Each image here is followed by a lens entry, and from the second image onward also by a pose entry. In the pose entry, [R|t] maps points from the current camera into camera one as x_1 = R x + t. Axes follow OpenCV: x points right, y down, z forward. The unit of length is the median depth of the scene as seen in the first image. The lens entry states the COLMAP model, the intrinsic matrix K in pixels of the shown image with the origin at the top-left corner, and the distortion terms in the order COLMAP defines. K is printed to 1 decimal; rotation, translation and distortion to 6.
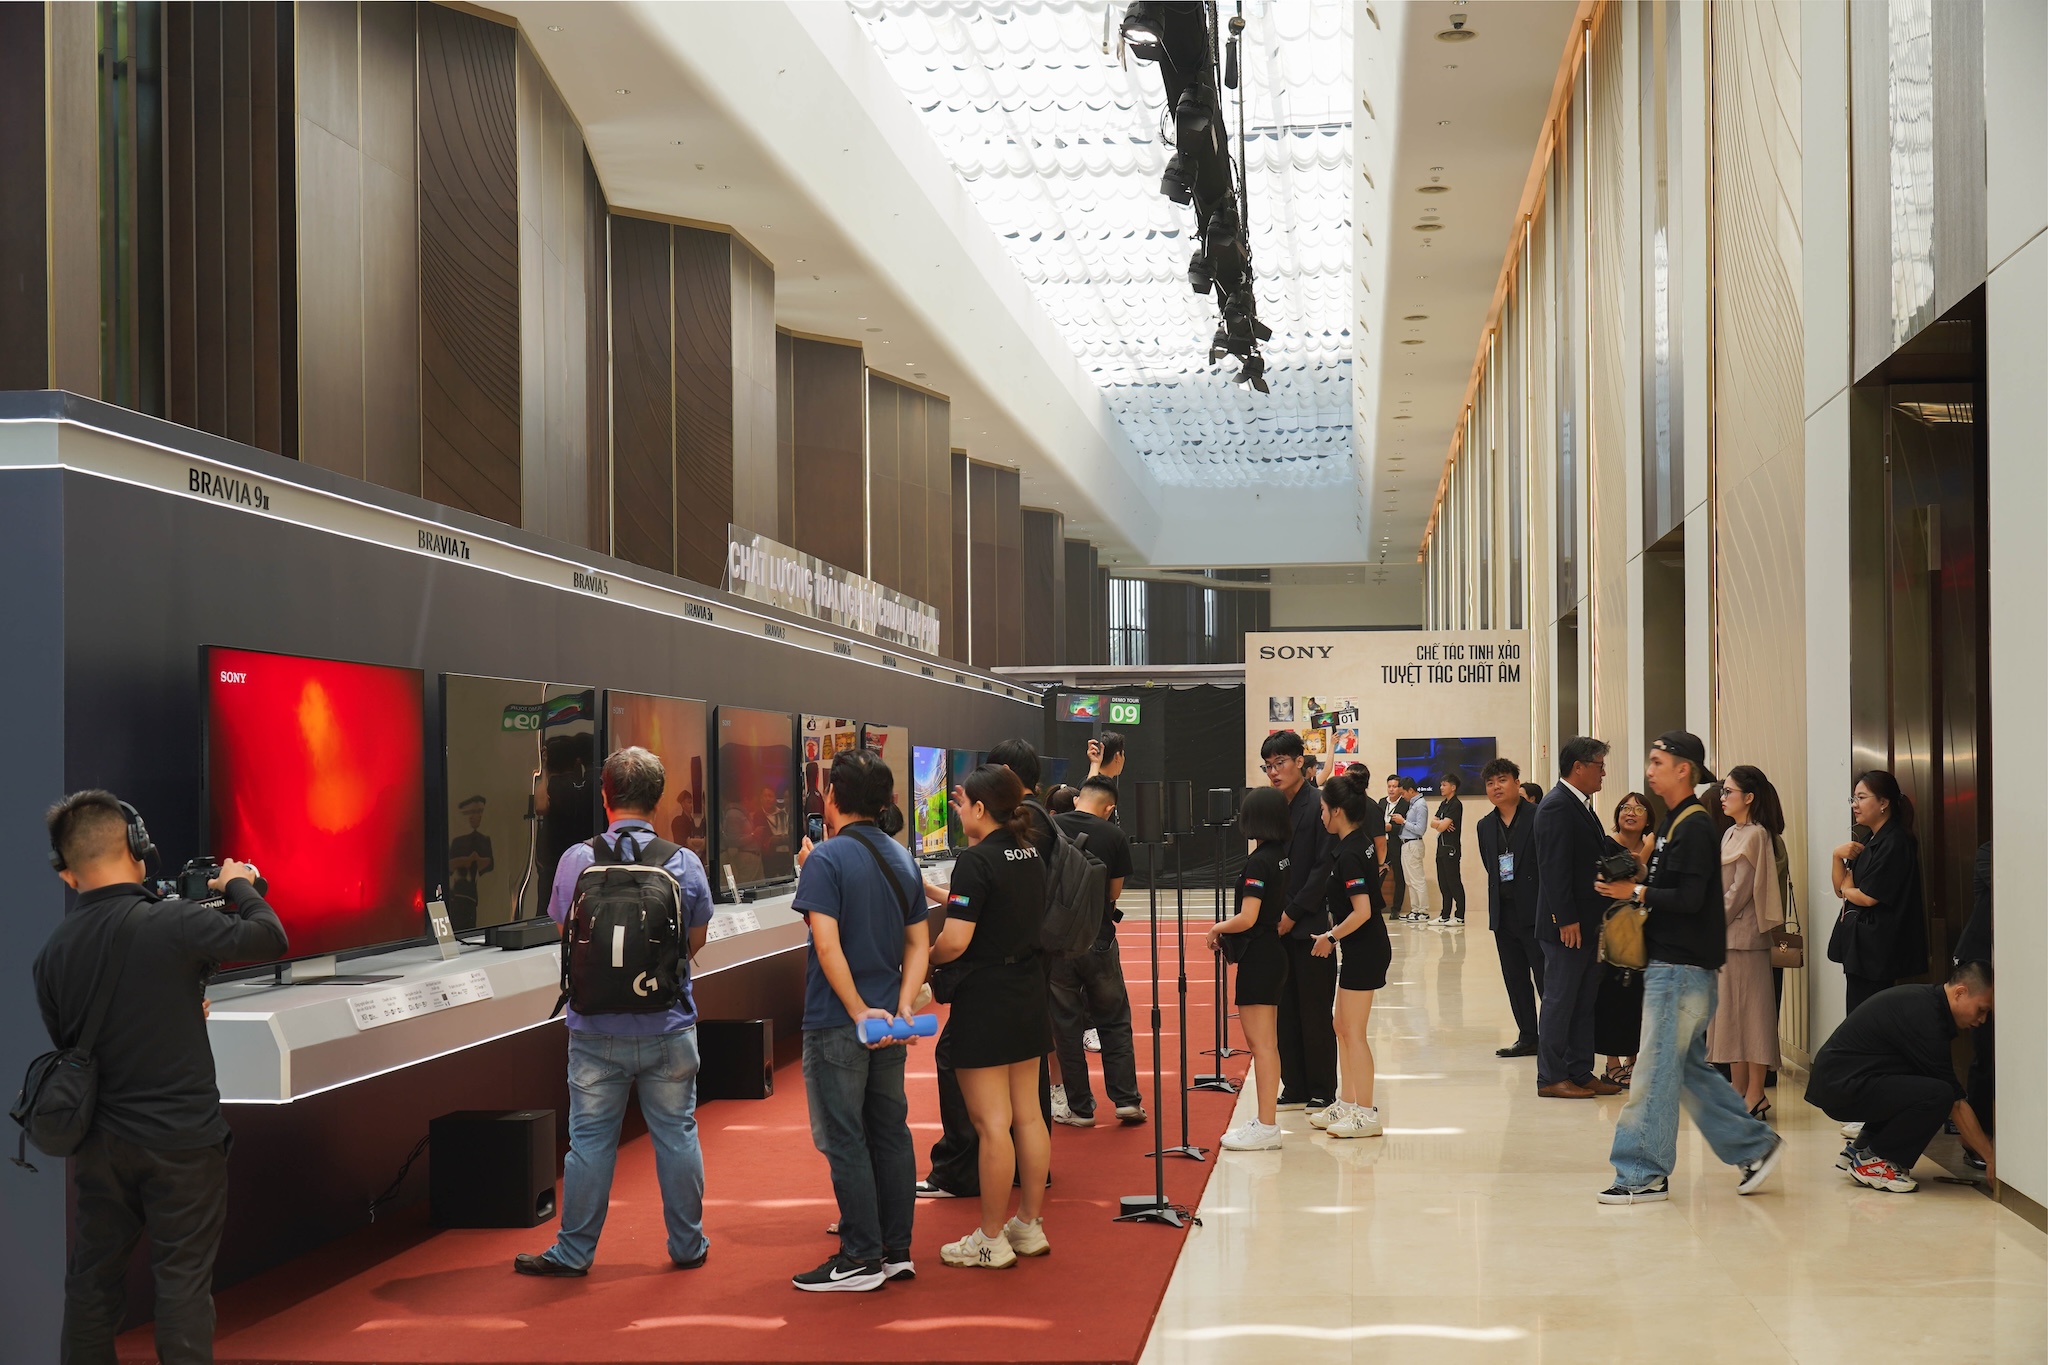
lens RADIAL K [[2478.4, 0, 1025.2], [0, 2478.4, 685.7], [0, 0, 1]] dist [0.002567, 0.000000]
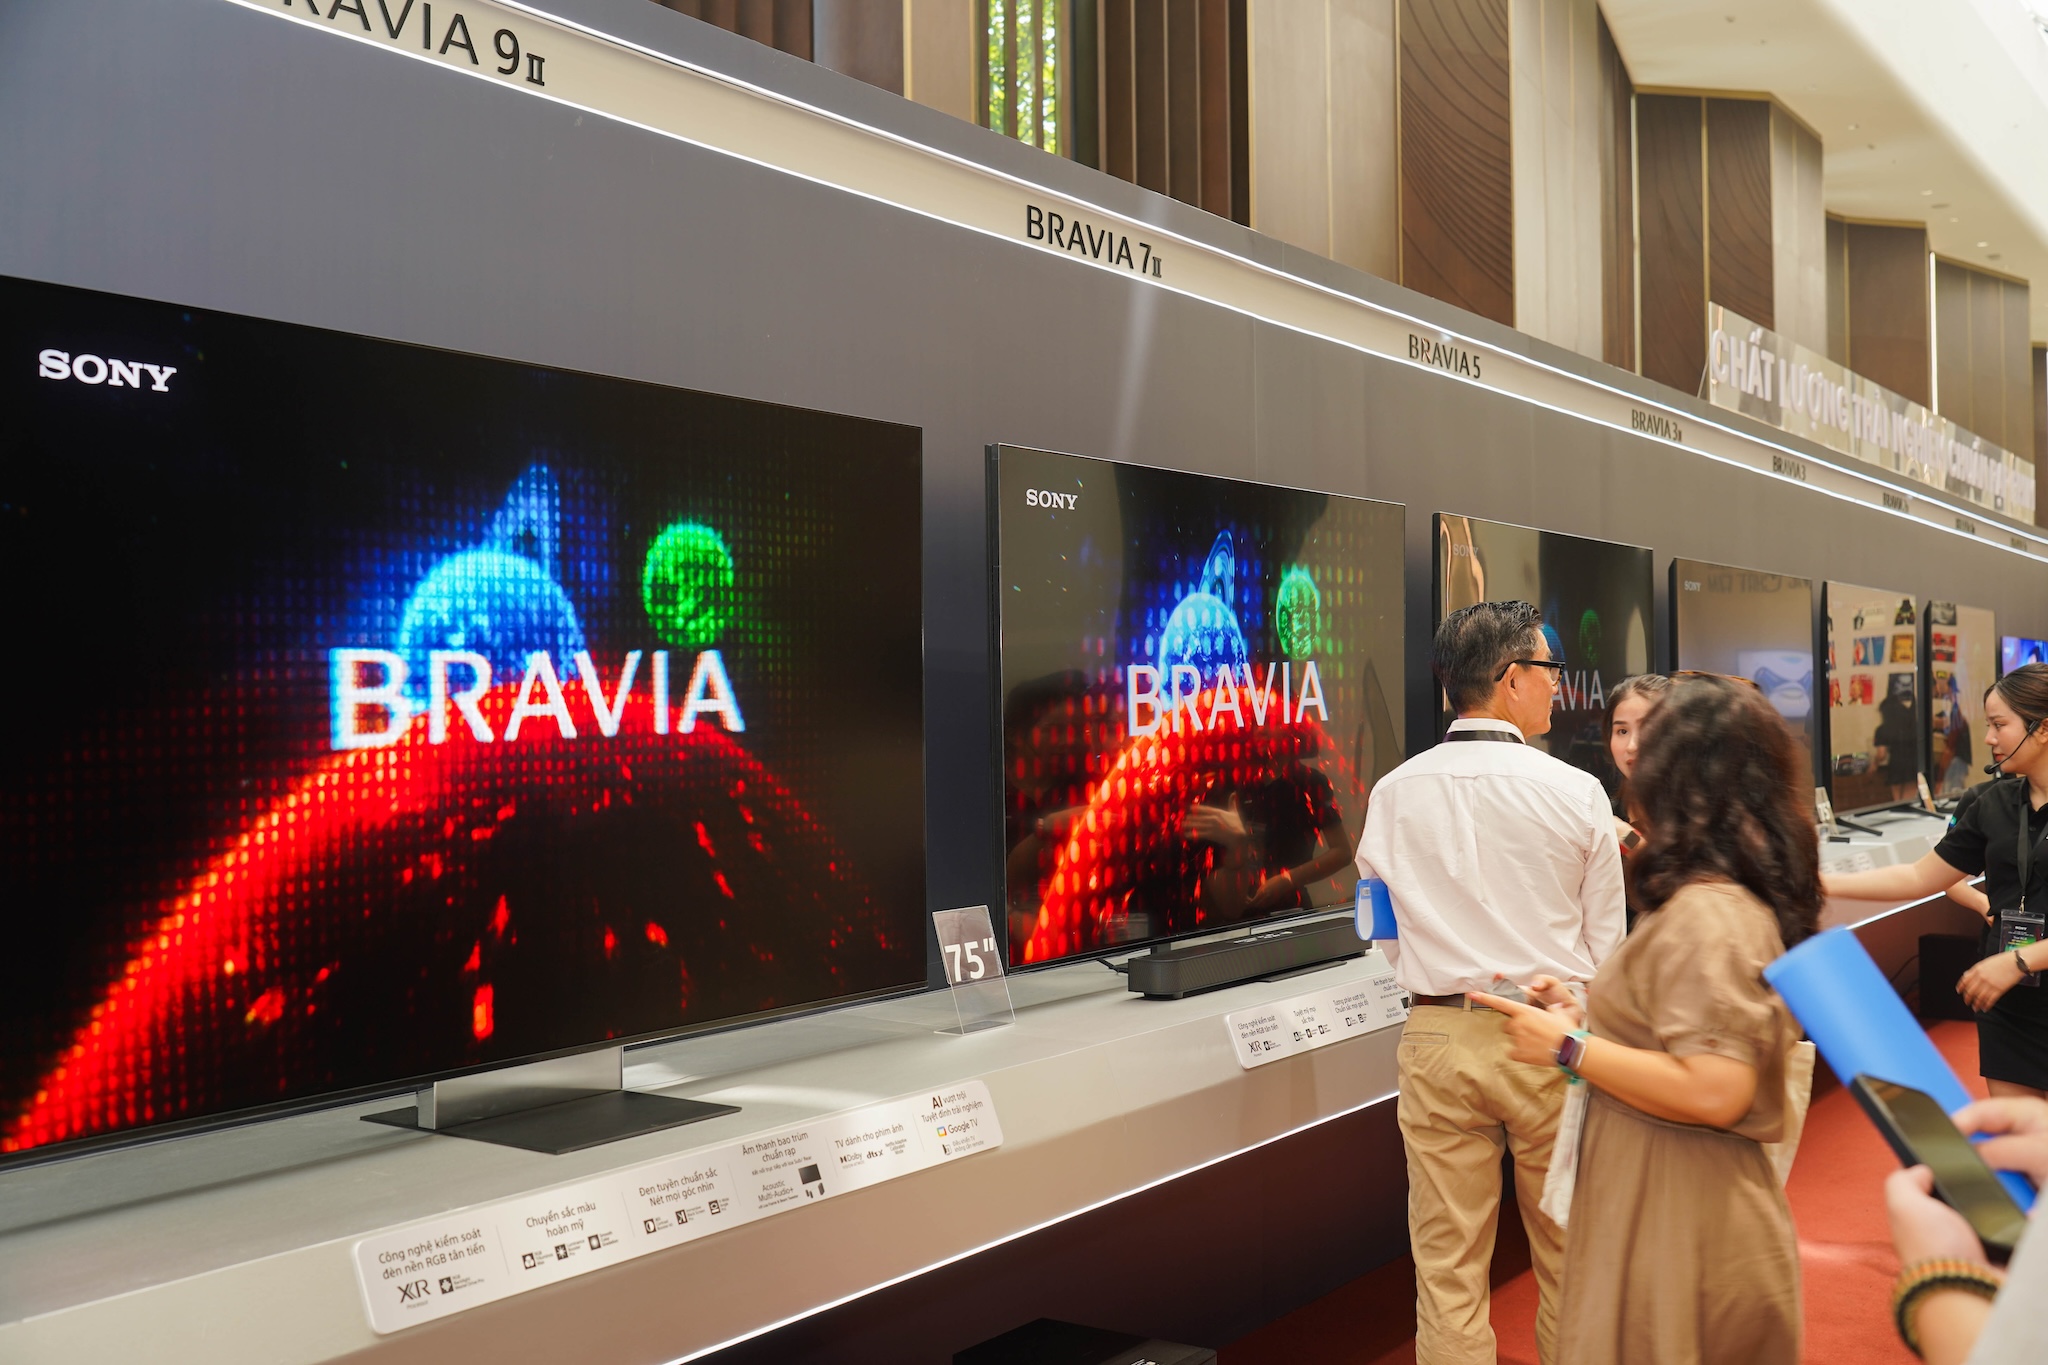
lens RADIAL K [[1990.5, 0, 1031.0], [0, 1990.5, 678.0], [0, 0, 1]] dist [-0.001683, 0.000000]
pose [[0.882257, -0.002453, -0.470762, -0.017115], [0.016733, 0.999518, 0.026150, 0.013109], [0.470471, -0.030948, 0.881873, 0.271264]]
